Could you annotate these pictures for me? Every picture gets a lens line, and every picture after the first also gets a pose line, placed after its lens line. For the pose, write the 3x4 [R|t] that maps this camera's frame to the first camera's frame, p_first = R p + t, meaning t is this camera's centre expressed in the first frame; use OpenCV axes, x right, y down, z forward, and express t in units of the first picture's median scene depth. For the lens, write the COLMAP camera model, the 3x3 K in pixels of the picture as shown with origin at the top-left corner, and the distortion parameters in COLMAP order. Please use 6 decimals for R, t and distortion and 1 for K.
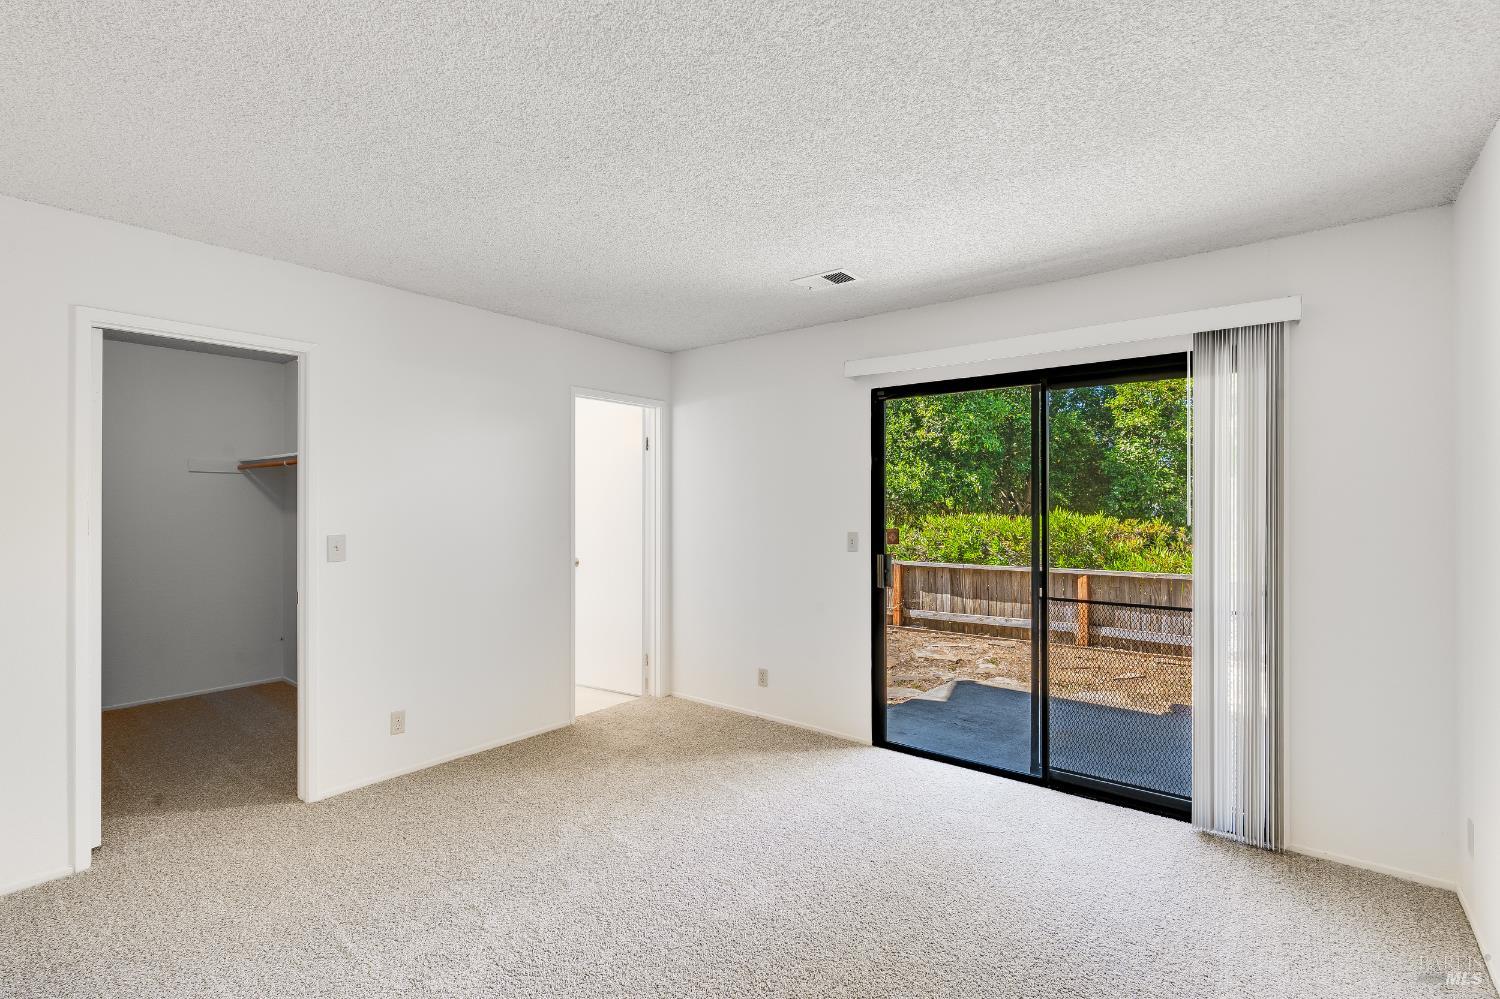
lens RADIAL K [[688.1, 0, 754.6], [0, 688.1, 499.3], [0, 0, 1]] dist [-0.008746, -0.000847]
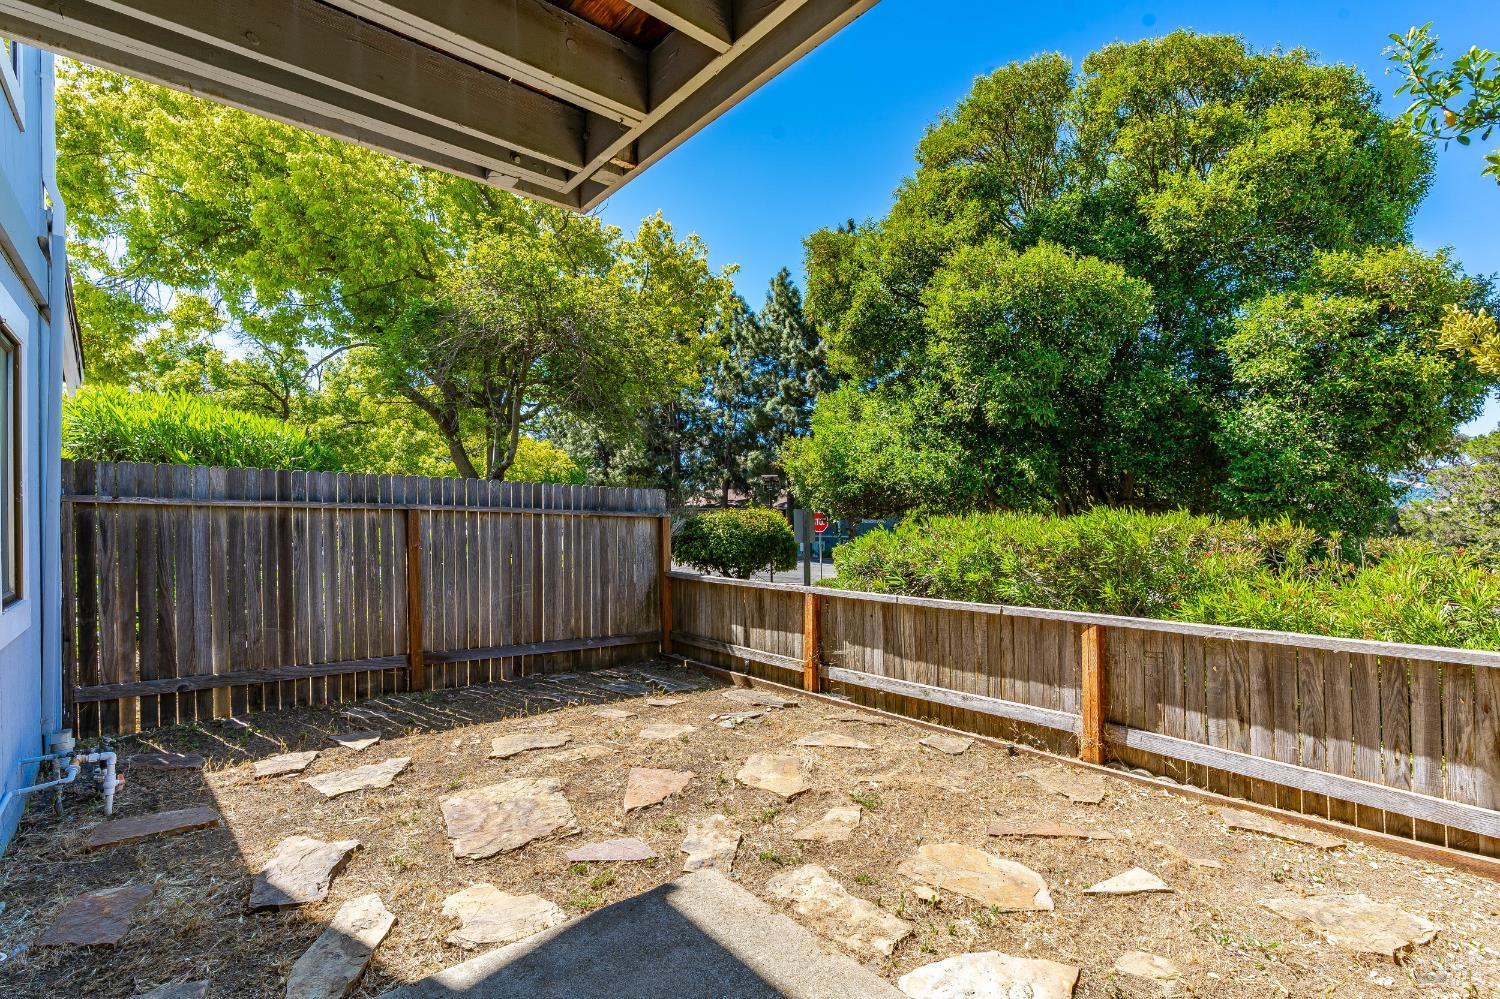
lens RADIAL K [[688.1, 0, 756.4], [0, 688.1, 502.1], [0, 0, 1]] dist [-0.008746, -0.000847]
pose [[0.982093, -0.010555, -0.188103, 0.241306], [0.009996, 0.999942, -0.003918, 0.011691], [0.188133, 0.001967, 0.982142, 0.324821]]
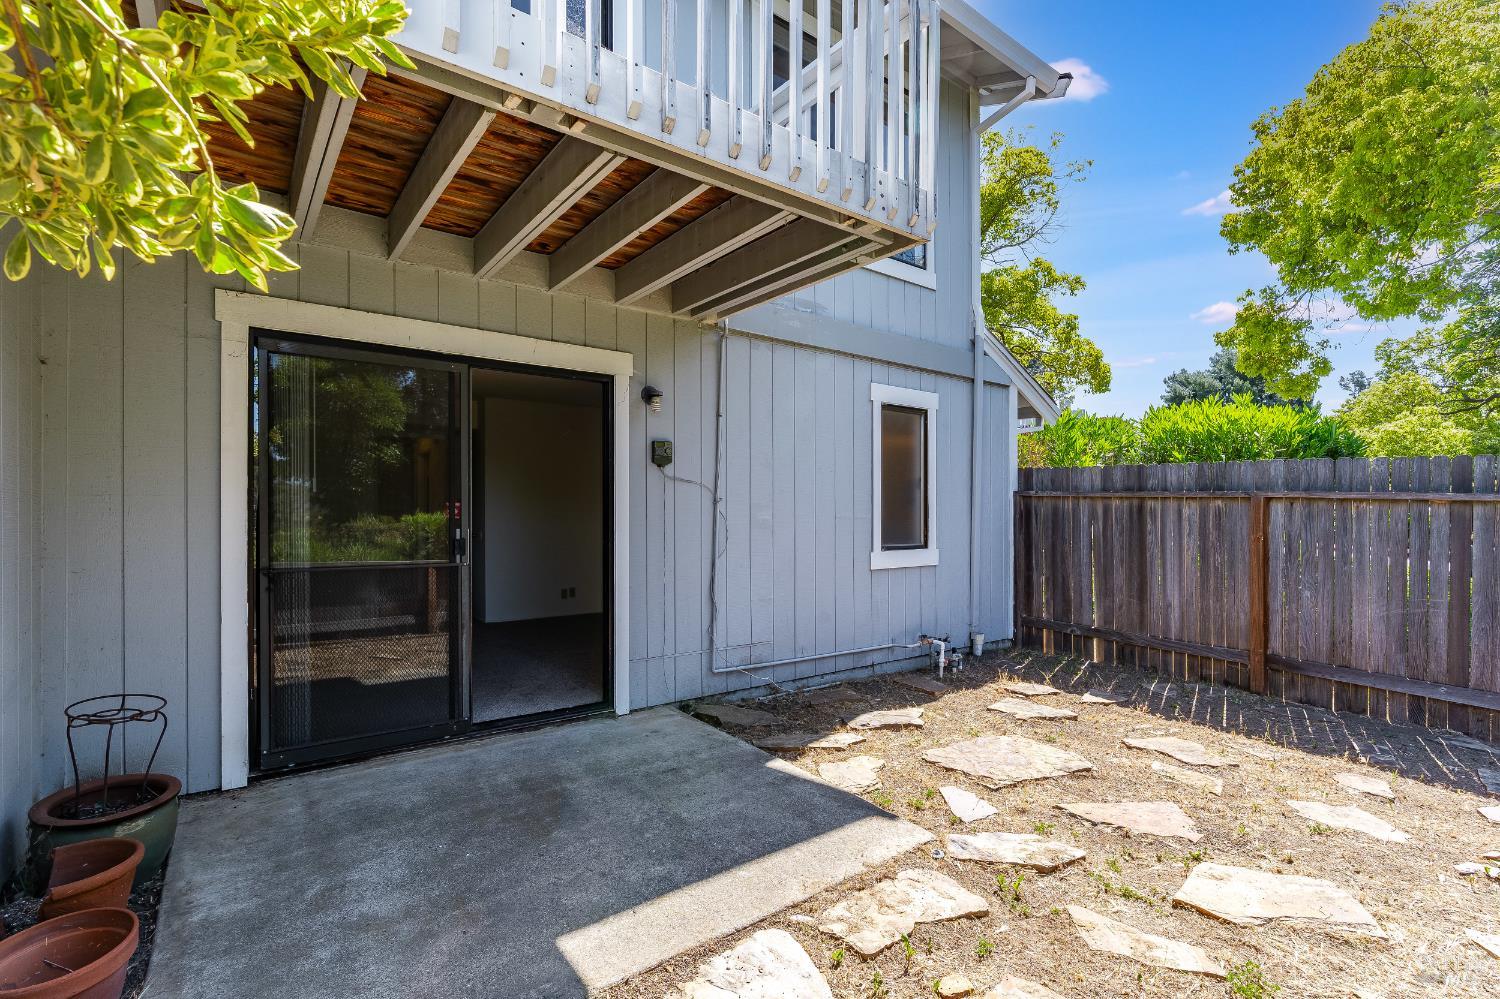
lens RADIAL K [[688.1, 0, 754.0], [0, 688.1, 510.8], [0, 0, 1]] dist [-0.008746, -0.000847]
pose [[-0.244962, -0.003883, -0.969525, 0.505430], [0.008689, 0.999943, -0.006200, 0.025179], [0.969494, -0.009943, -0.244914, 0.638070]]
